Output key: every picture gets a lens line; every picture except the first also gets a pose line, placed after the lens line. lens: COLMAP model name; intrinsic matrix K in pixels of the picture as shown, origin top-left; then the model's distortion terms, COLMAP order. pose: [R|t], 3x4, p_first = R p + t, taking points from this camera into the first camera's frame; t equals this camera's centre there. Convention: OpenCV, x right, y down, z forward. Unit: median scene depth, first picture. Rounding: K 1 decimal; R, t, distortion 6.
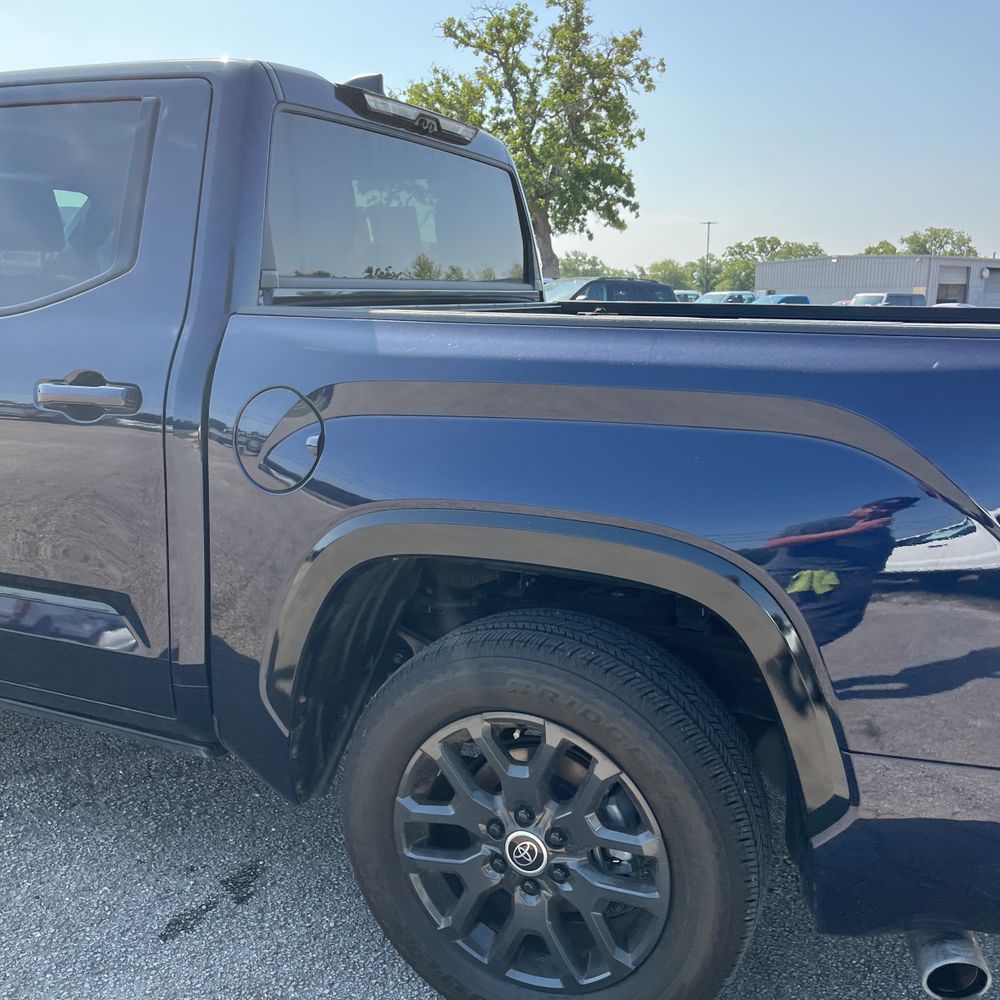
lens RADIAL K [[1013.8, 0, 493.8], [0, 1013.8, 511.8], [0, 0, 1]] dist [0.014950, 0.000000]
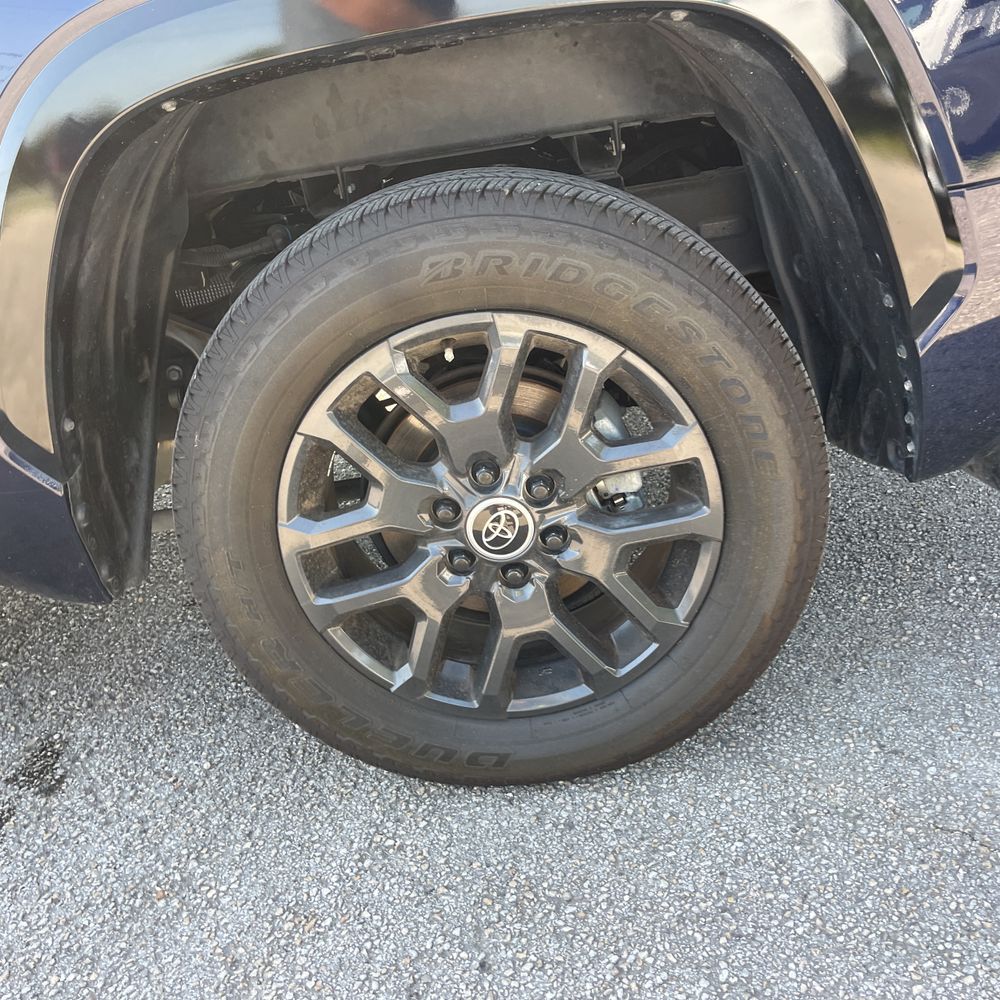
lens RADIAL K [[1013.8, 0, 502.6], [0, 1013.8, 499.1], [0, 0, 1]] dist [0.014950, 0.000000]
pose [[0.897412, -0.300540, 0.322997, -0.009893], [0.249717, 0.949551, 0.189720, 0.010541], [-0.363721, -0.089599, 0.927189, 0.021008]]
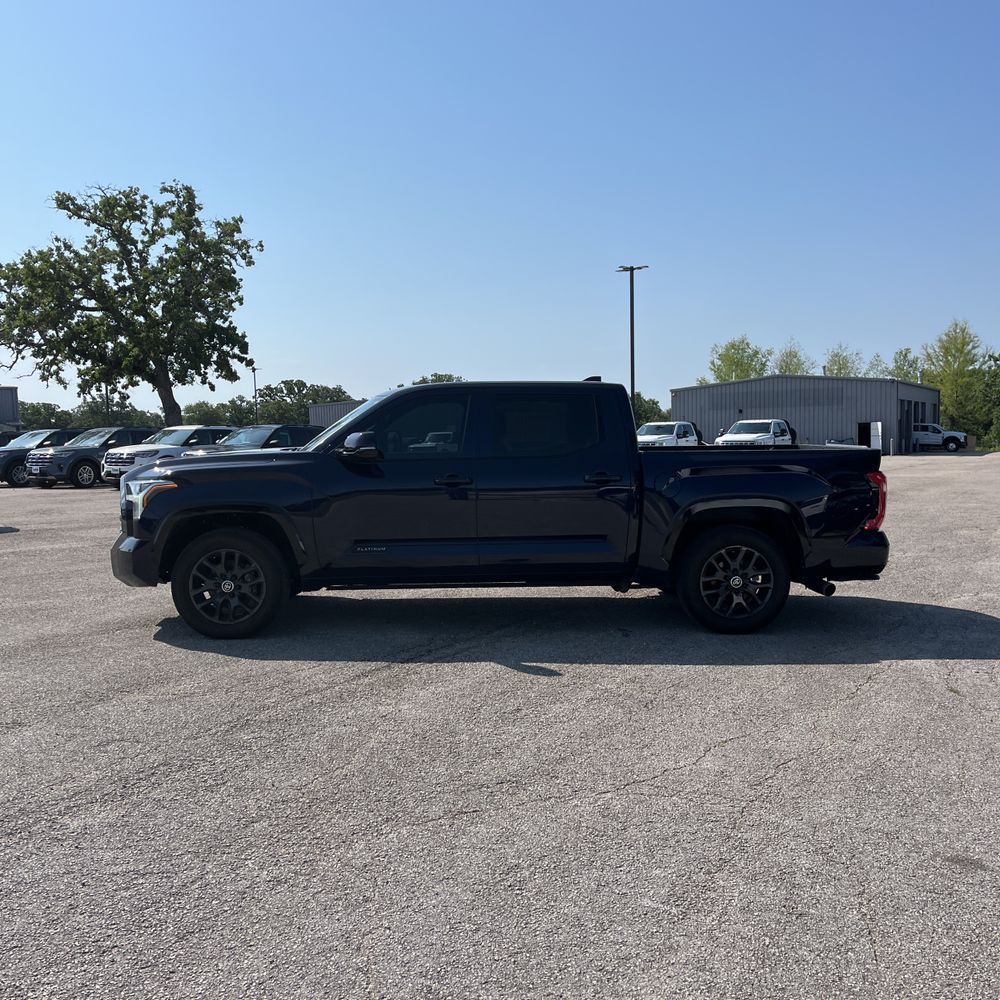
lens RADIAL K [[1013.8, 0, 500.5], [0, 1013.8, 497.4], [0, 0, 1]] dist [0.014950, 0.000000]
pose [[0.889276, -0.052069, 0.454397, -0.145955], [0.117969, 0.985995, -0.117887, 0.020466], [-0.441895, 0.158439, 0.882964, -0.122887]]
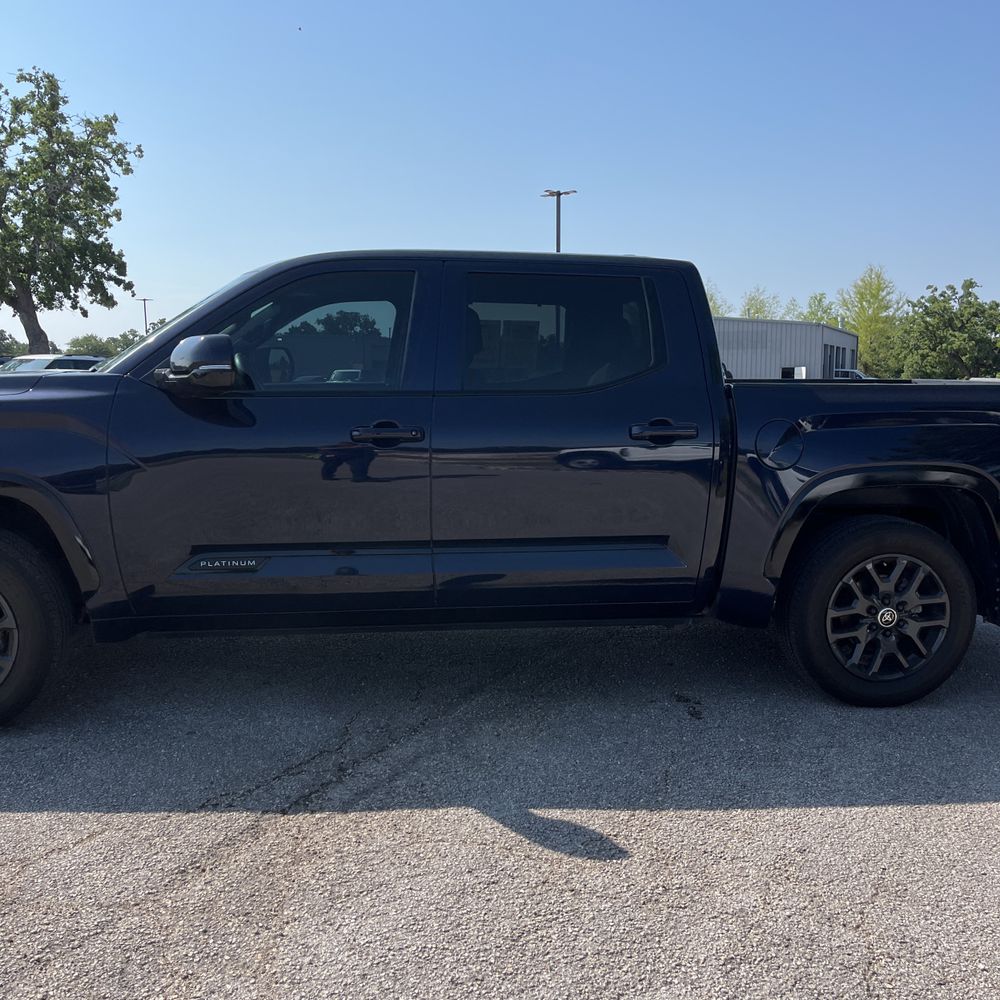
lens RADIAL K [[1013.8, 0, 498.4], [0, 1013.8, 507.8], [0, 0, 1]] dist [0.014950, 0.000000]
pose [[0.845760, -0.079587, 0.527594, -0.105710], [0.119021, 0.992039, -0.041149, 0.004444], [-0.520119, 0.097597, 0.848499, -0.028580]]
